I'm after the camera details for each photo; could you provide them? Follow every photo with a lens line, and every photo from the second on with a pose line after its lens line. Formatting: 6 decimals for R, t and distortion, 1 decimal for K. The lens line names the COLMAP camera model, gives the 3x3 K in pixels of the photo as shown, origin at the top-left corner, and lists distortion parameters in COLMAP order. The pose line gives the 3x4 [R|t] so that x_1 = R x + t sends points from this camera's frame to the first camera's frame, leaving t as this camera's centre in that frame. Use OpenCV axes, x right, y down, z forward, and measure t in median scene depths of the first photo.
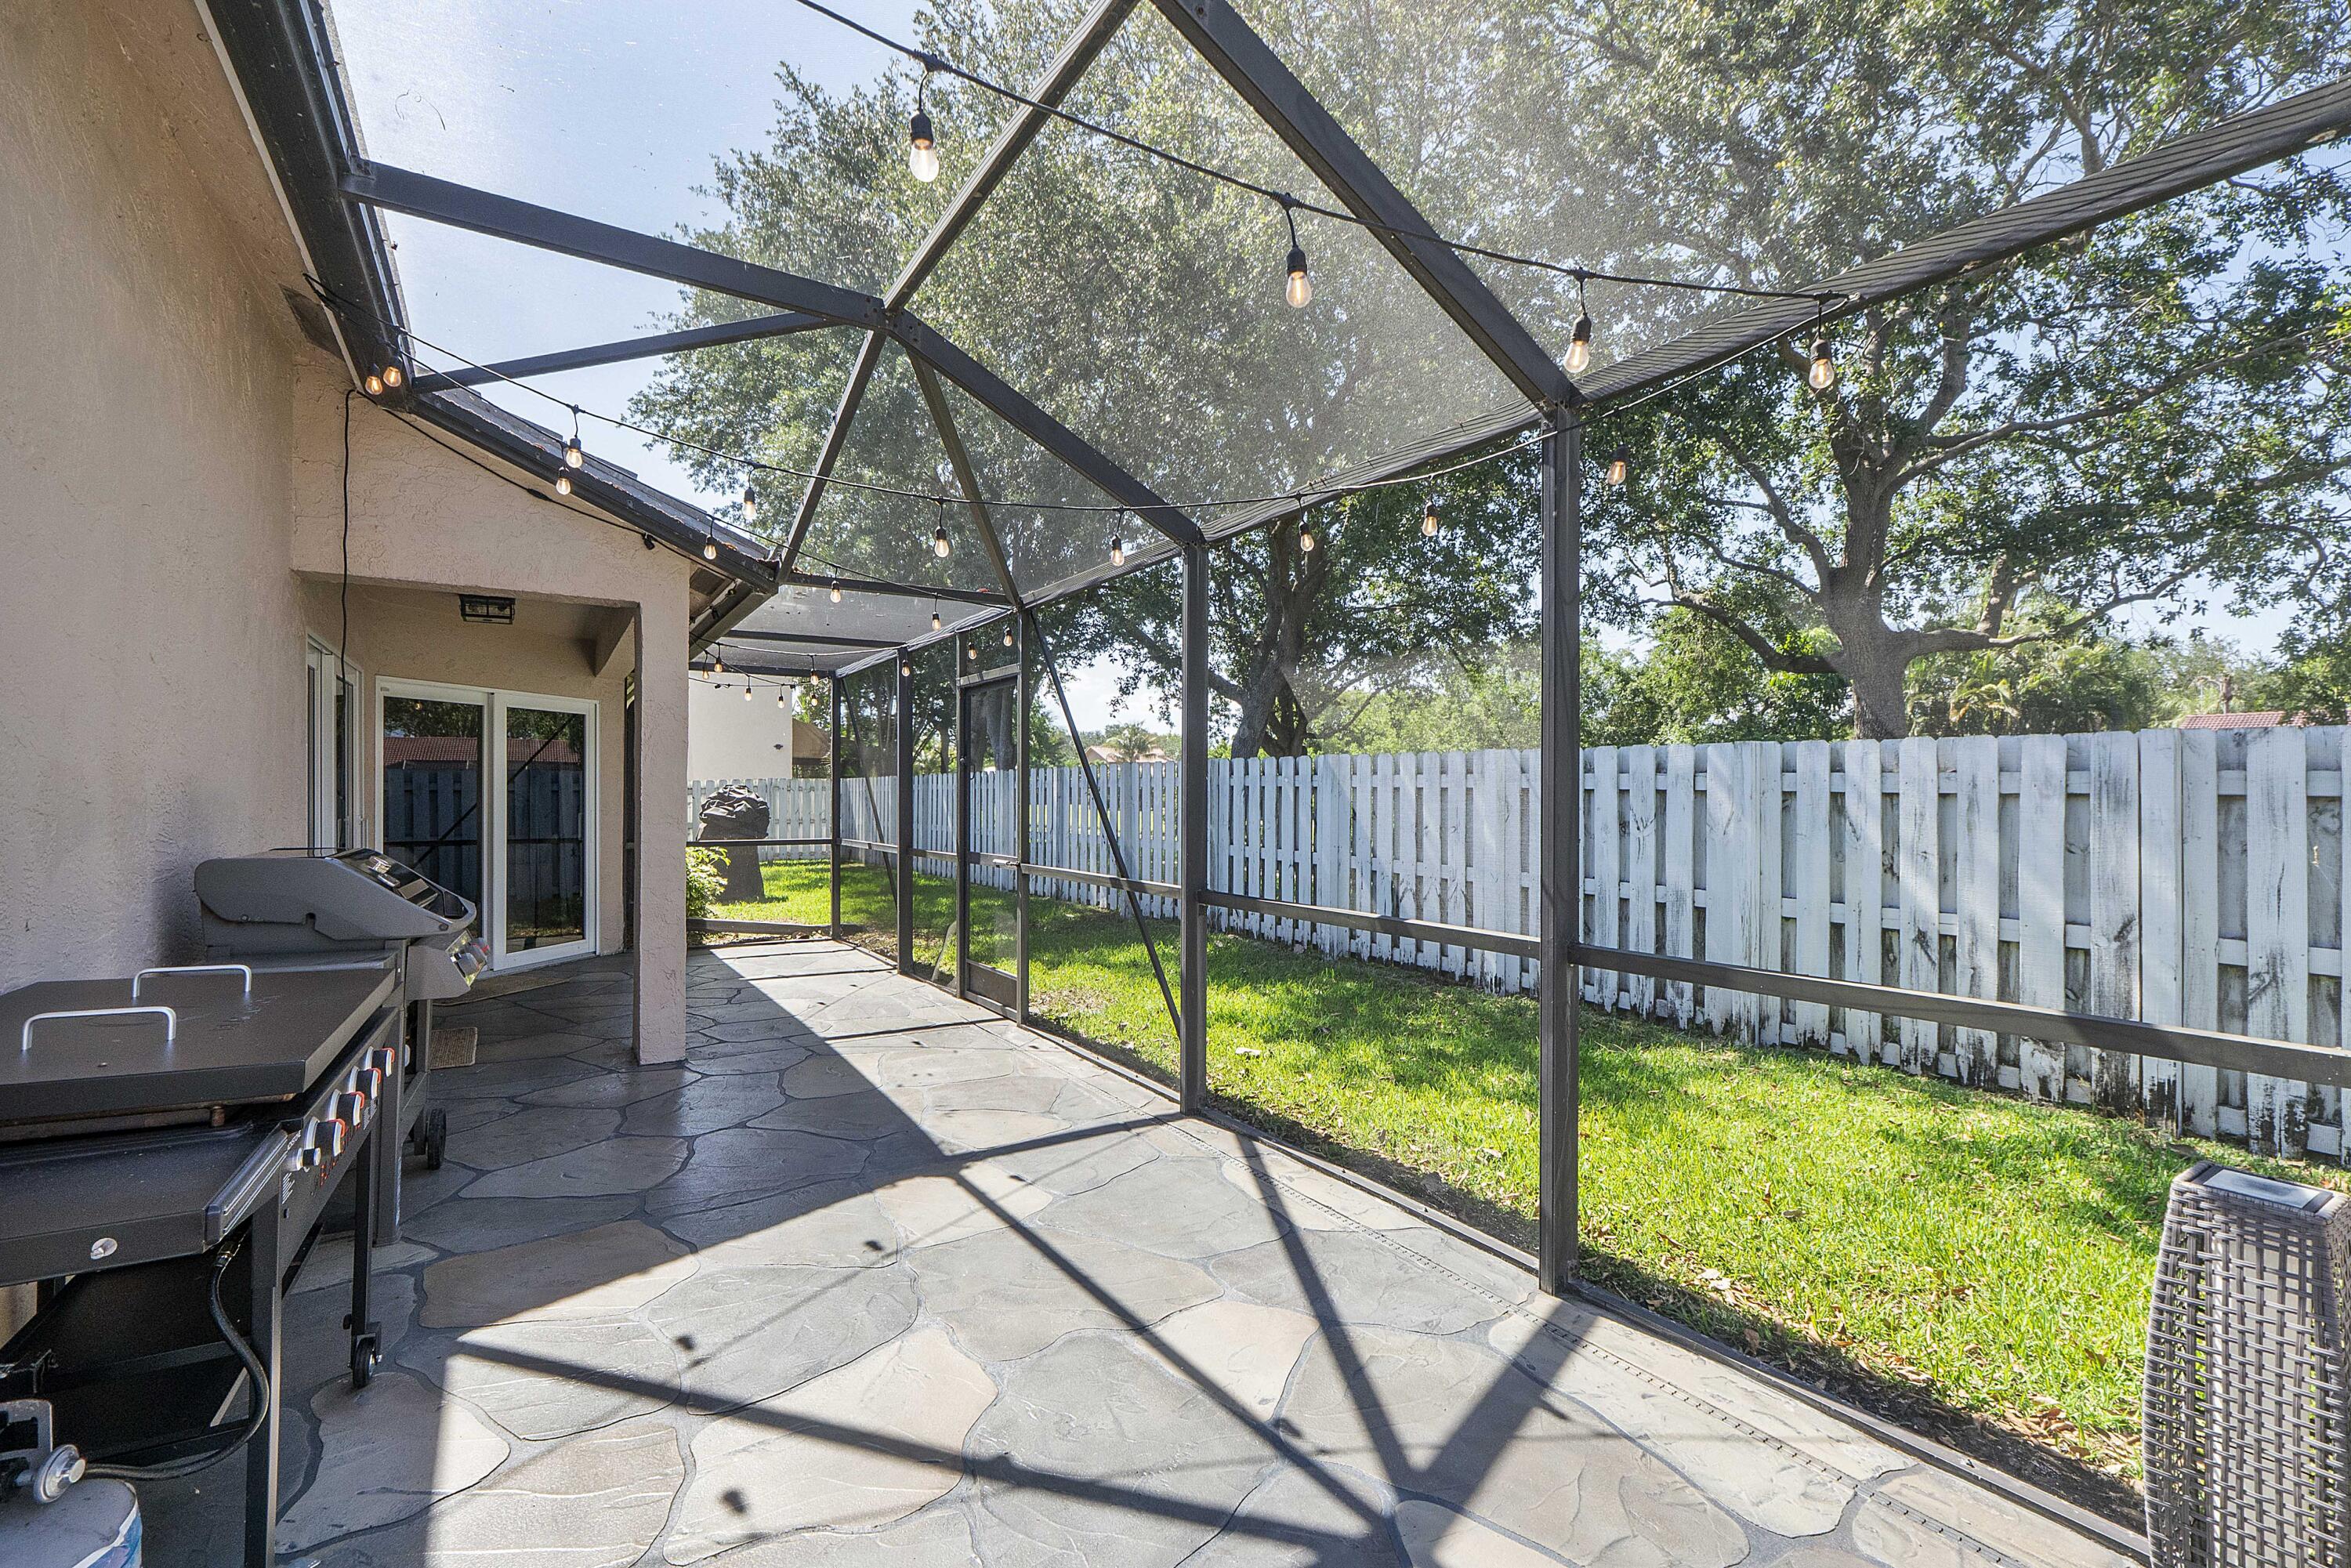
lens RADIAL K [[1016.3, 0, 1180.8], [0, 1016.3, 777.7], [0, 0, 1]] dist [-0.002923, -0.000807]
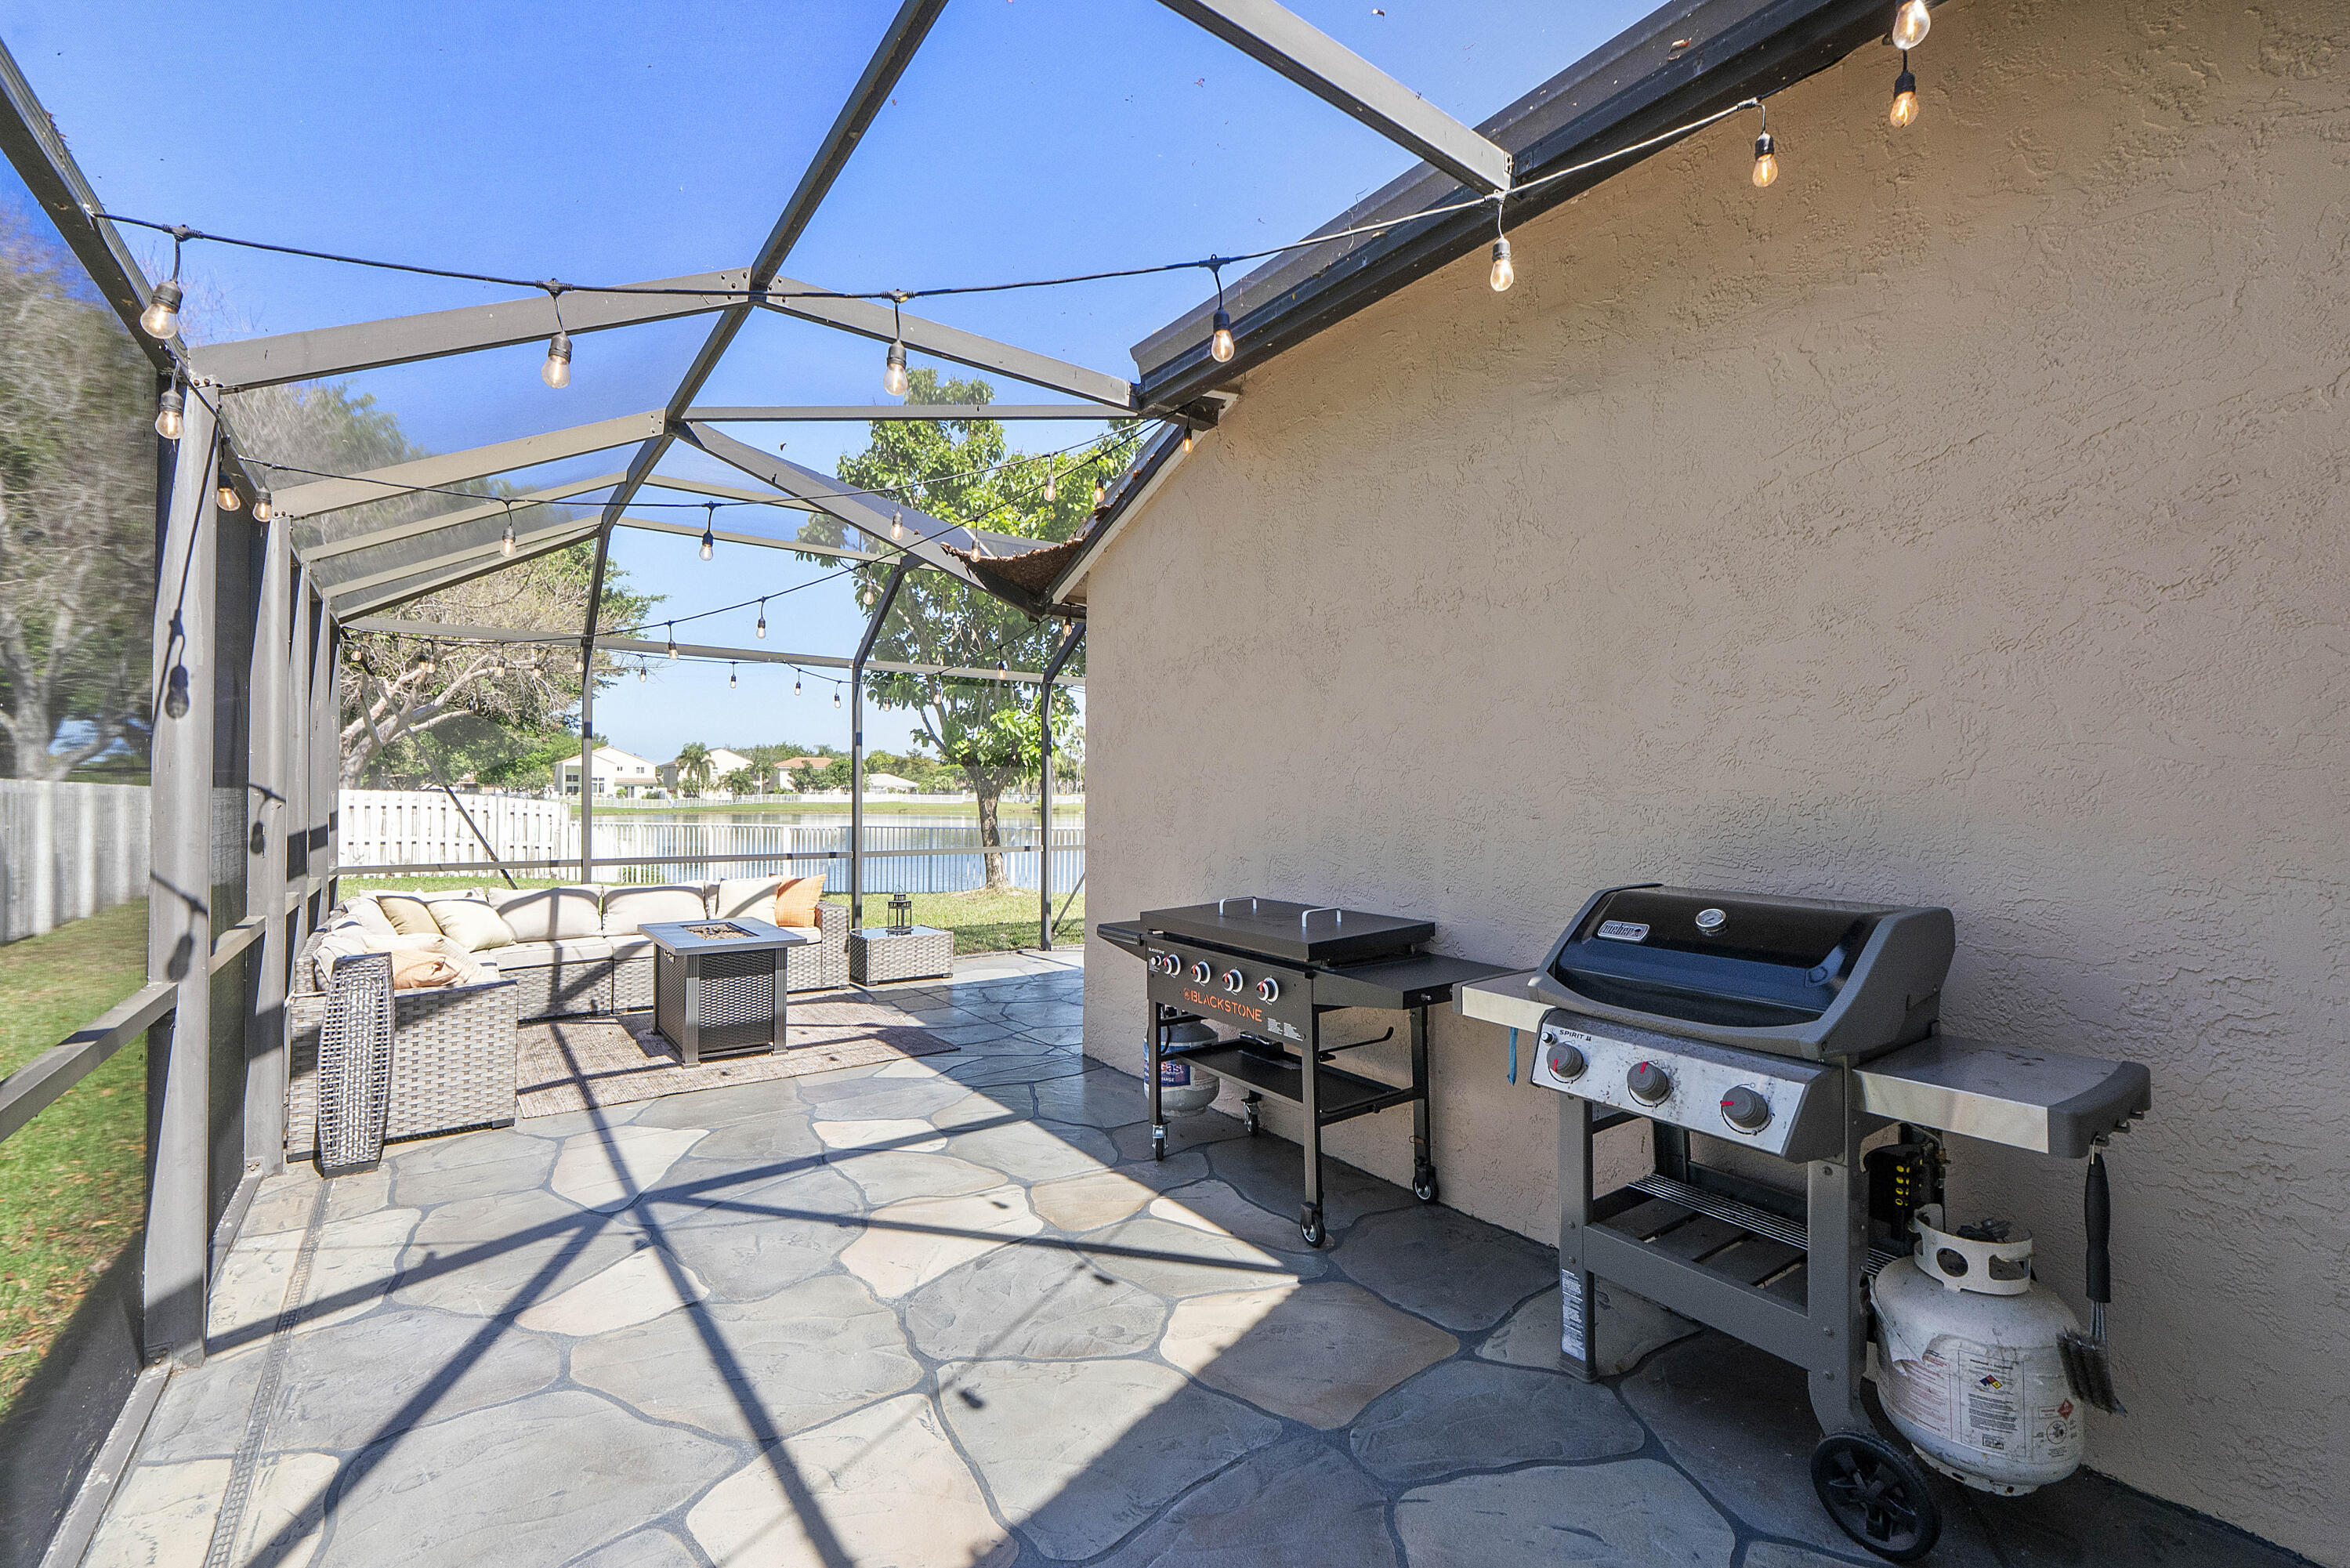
lens RADIAL K [[1018.2, 0, 1191.5], [0, 1018.2, 778.4], [0, 0, 1]] dist [-0.004568, -0.000604]
pose [[-0.997571, -0.007567, -0.069245, -0.567232], [-0.005589, 0.999572, -0.028706, 0.008586], [0.069433, -0.028249, -0.997187, 2.474438]]
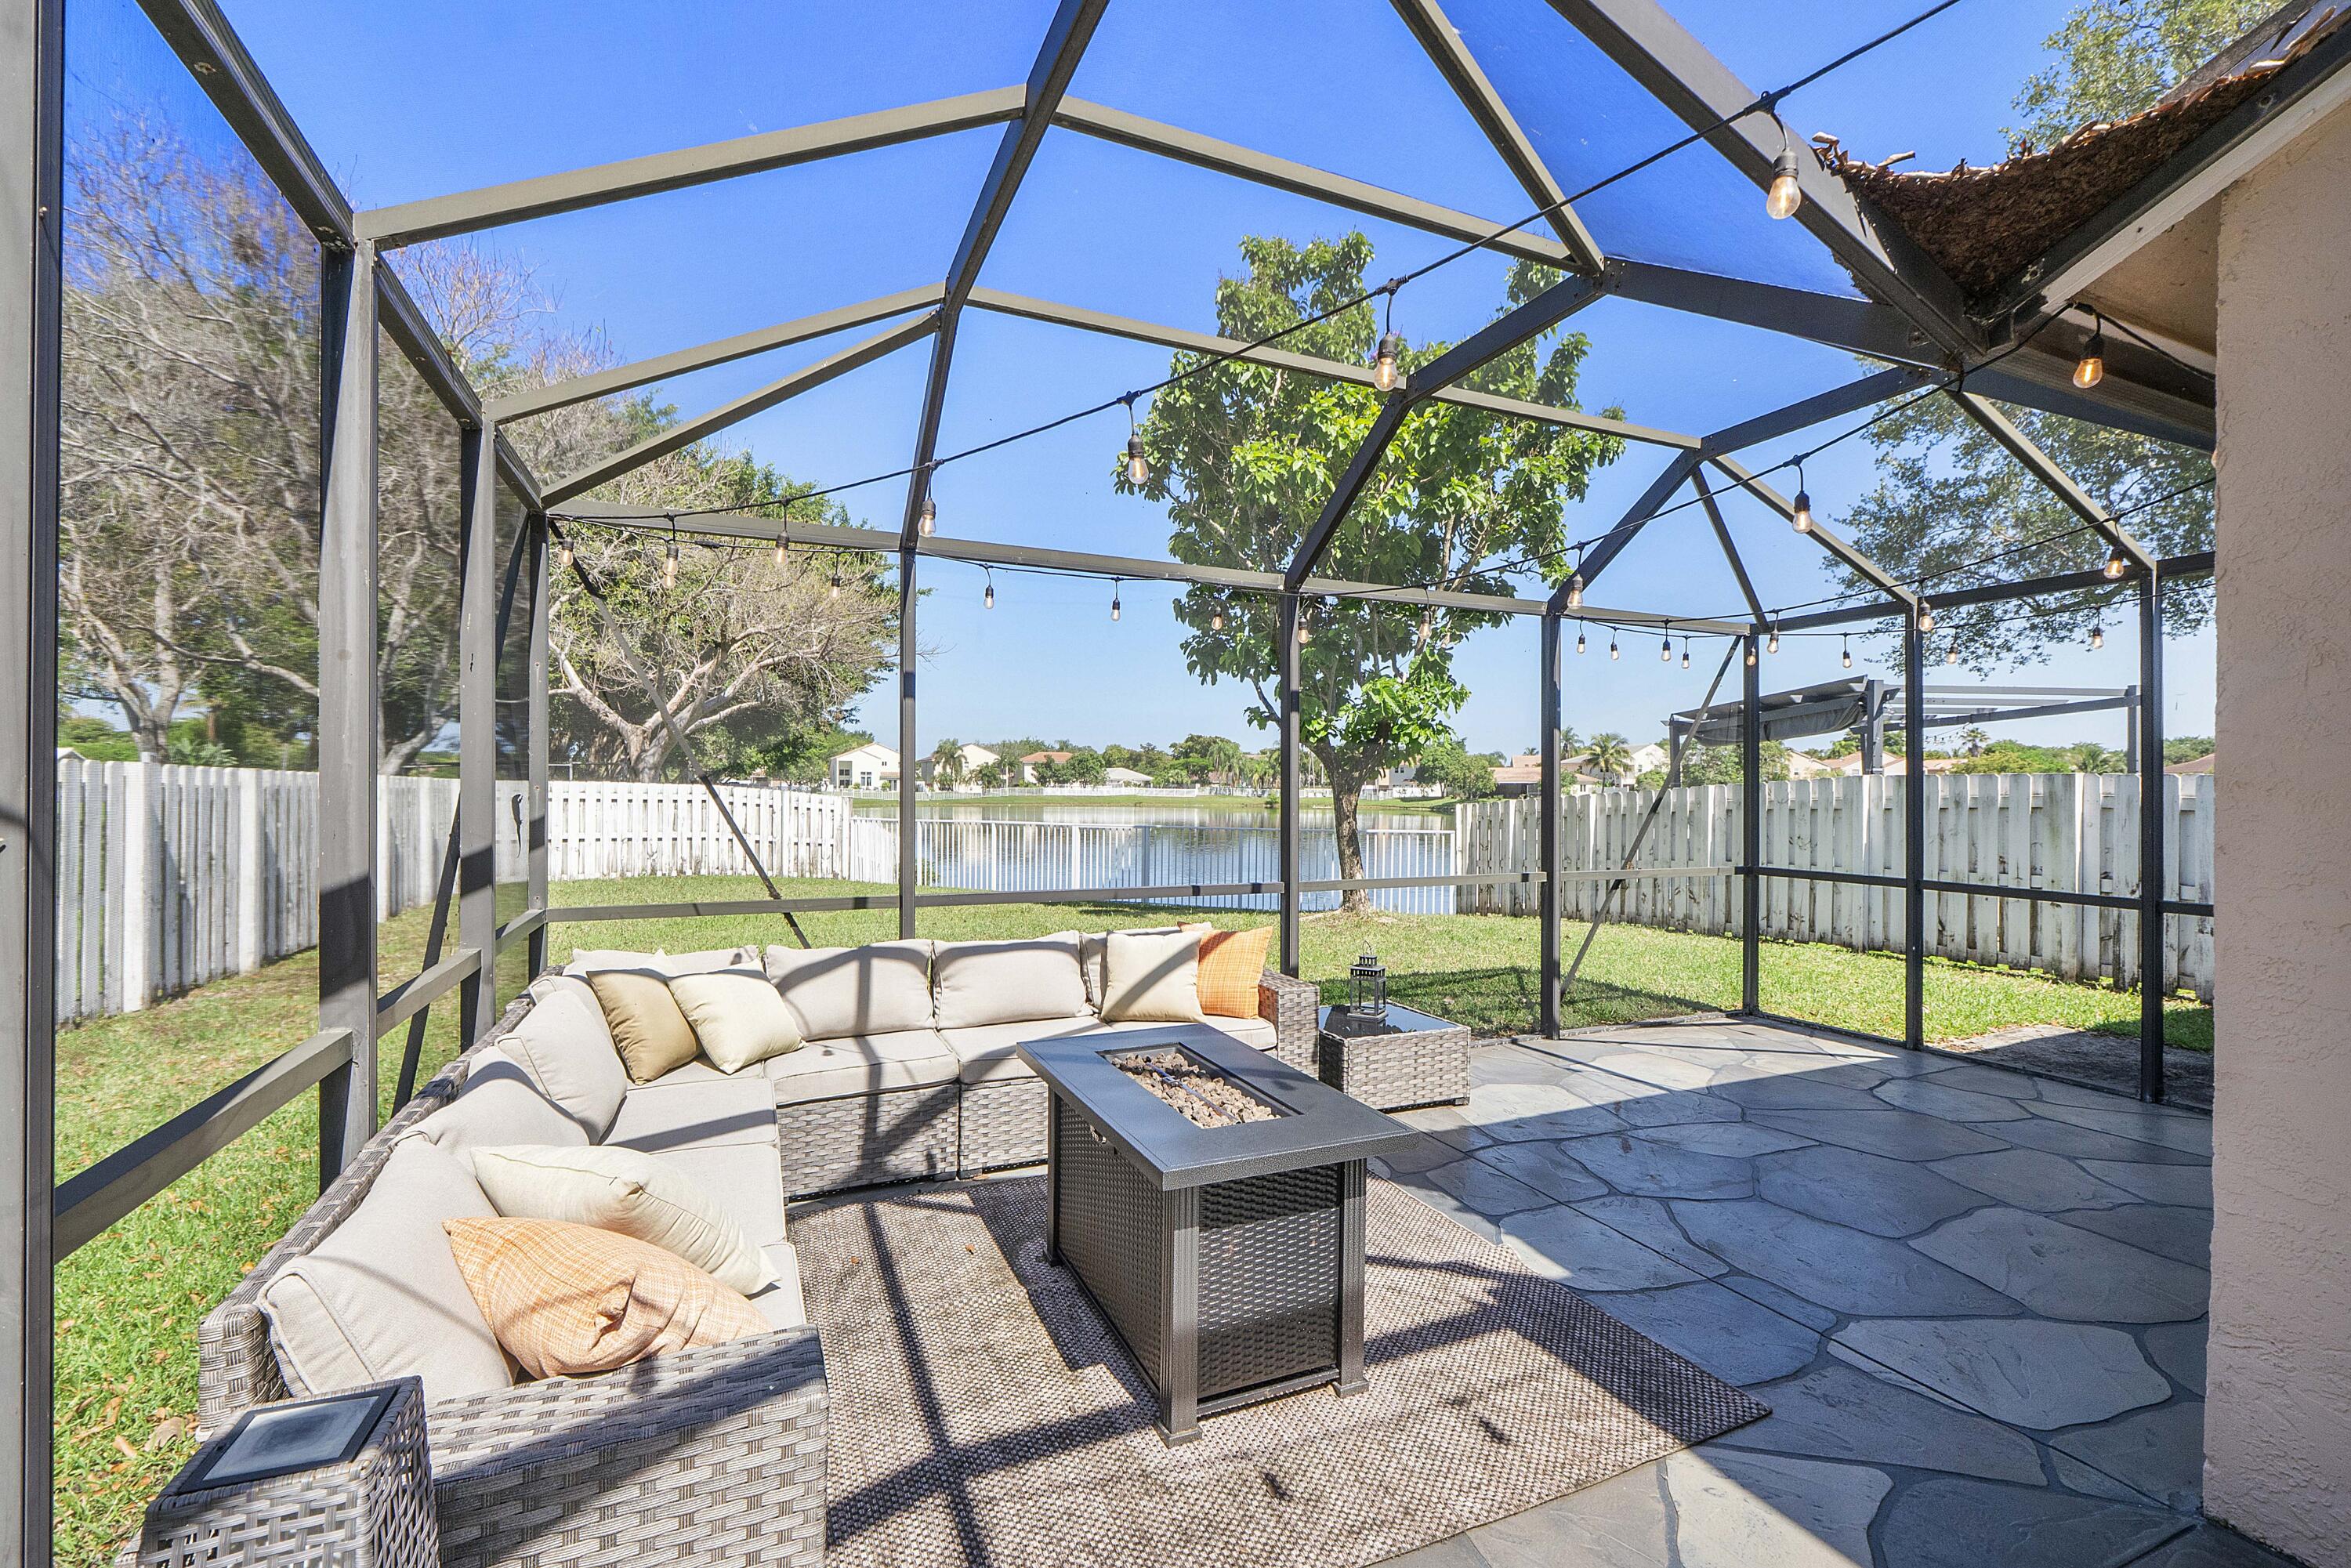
lens RADIAL K [[1016.3, 0, 1180.8], [0, 1016.3, 777.7], [0, 0, 1]] dist [-0.002923, -0.000807]
pose [[-0.987666, -0.007692, 0.156385, 0.264871], [-0.011215, 0.999703, -0.021659, -0.011234], [-0.156172, -0.023146, -0.987459, 1.038297]]
